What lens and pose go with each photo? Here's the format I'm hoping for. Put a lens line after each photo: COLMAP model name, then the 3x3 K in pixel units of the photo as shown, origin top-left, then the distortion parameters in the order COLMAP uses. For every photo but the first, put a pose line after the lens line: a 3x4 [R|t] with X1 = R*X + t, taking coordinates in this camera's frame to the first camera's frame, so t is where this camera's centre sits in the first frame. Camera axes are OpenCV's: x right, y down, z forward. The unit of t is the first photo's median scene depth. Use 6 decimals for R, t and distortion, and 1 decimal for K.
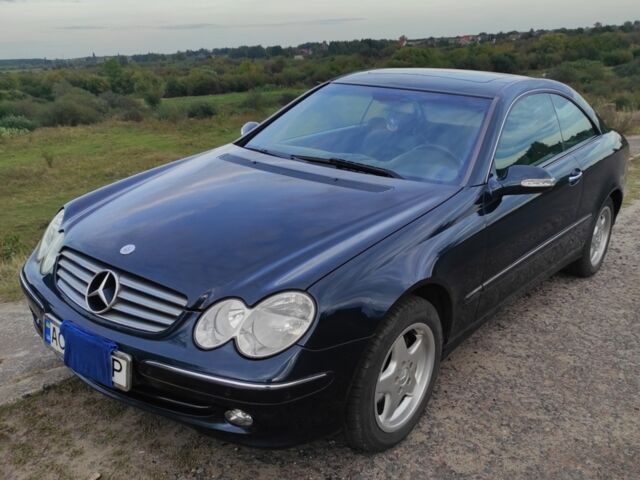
lens RADIAL K [[640.0, 0, 320.0], [0, 640.0, 240.0], [0, 0, 1]] dist [0.068225, -0.077676]
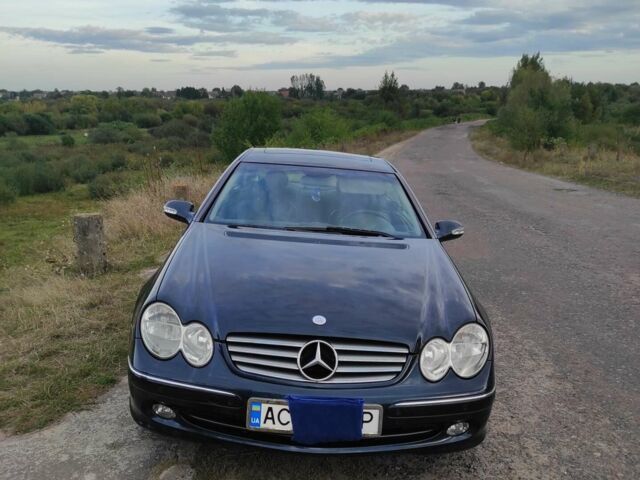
lens RADIAL K [[640.0, 0, 320.0], [0, 640.0, 240.0], [0, 0, 1]] dist [0.068225, -0.077676]
pose [[0.766929, -0.098809, 0.634079, -0.724263], [0.153475, 0.987643, -0.031726, -0.064845], [-0.623109, 0.121647, 0.772617, 0.078348]]
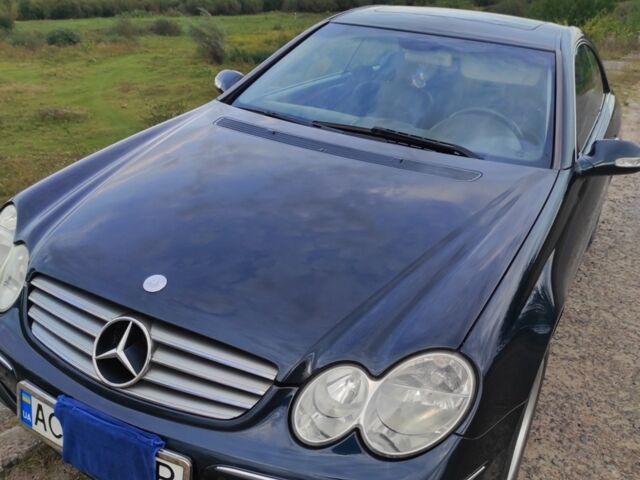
lens RADIAL K [[640.0, 0, 320.0], [0, 640.0, 240.0], [0, 0, 1]] dist [0.068225, -0.077676]
pose [[0.981742, -0.028136, 0.188123, -0.185065], [0.009537, 0.995037, 0.099048, -0.067341], [-0.189976, -0.095446, 0.977138, 0.238194]]
